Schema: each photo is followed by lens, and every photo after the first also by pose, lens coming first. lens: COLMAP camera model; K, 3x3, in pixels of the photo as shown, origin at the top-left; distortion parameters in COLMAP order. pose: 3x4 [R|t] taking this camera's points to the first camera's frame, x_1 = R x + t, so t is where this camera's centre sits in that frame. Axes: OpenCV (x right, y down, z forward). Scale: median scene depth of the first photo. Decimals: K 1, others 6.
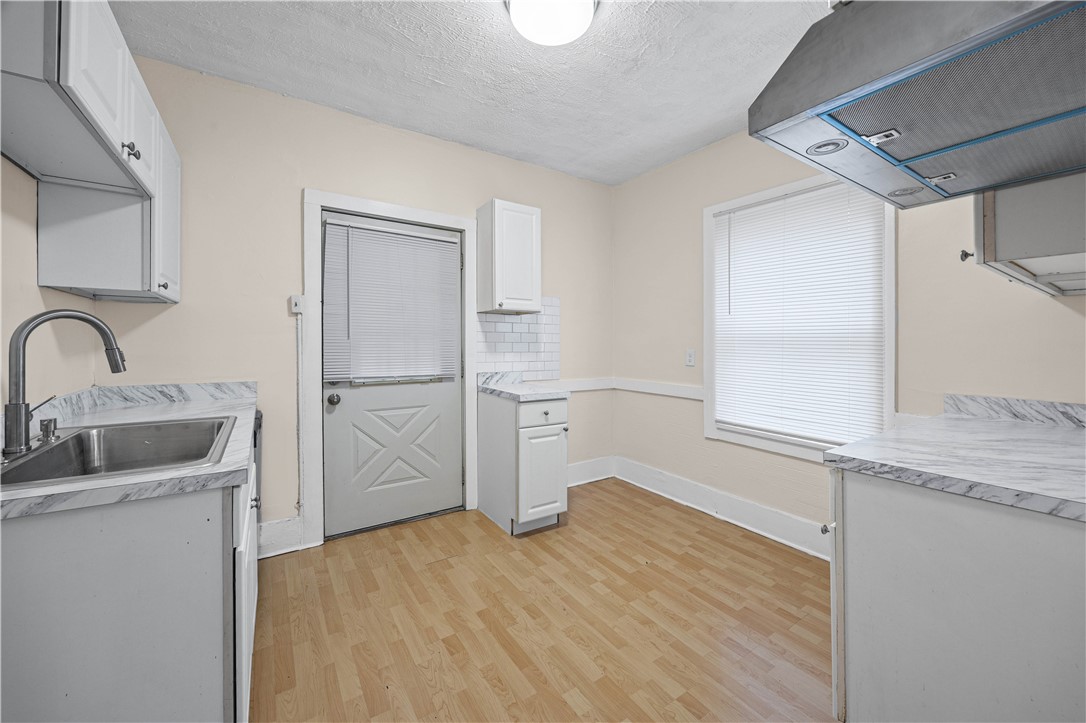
lens RADIAL K [[417.8, 0, 544.4], [0, 417.8, 344.7], [0, 0, 1]] dist [-0.003031, -0.000074]
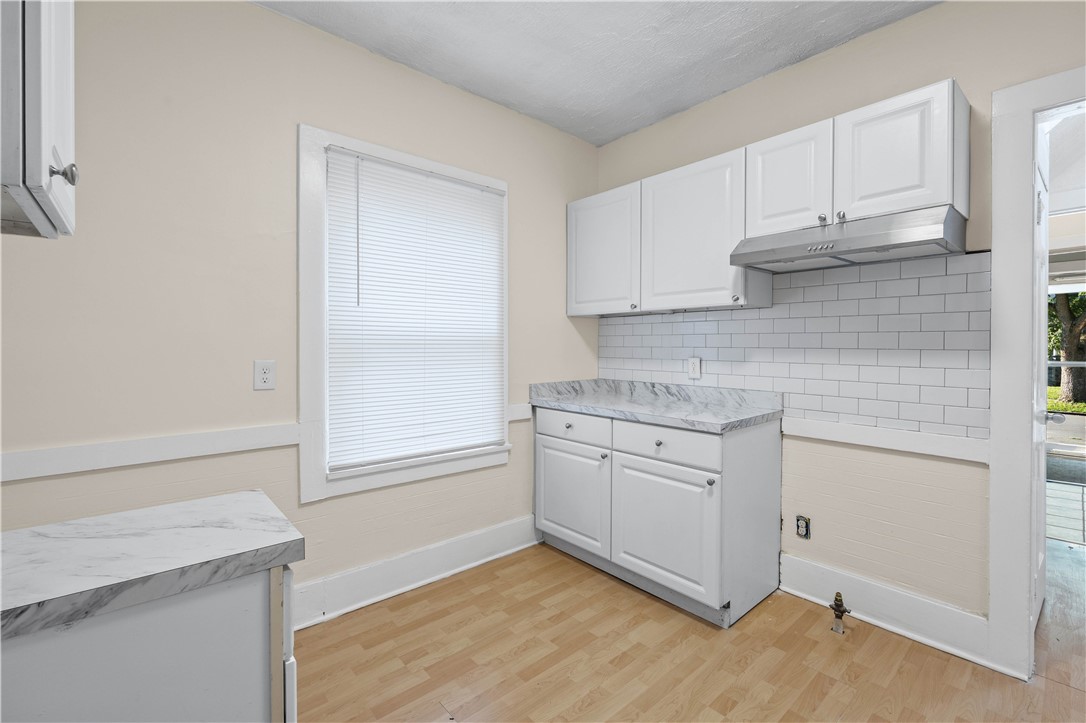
lens RADIAL K [[472.0, 0, 545.2], [0, 472.0, 345.4], [0, 0, 1]] dist [-0.007510, -0.000122]
pose [[-0.134084, -0.003135, 0.990965, -0.410339], [0.009746, 0.999942, 0.004482, -0.009125], [-0.990922, 0.010259, -0.134045, 0.905886]]
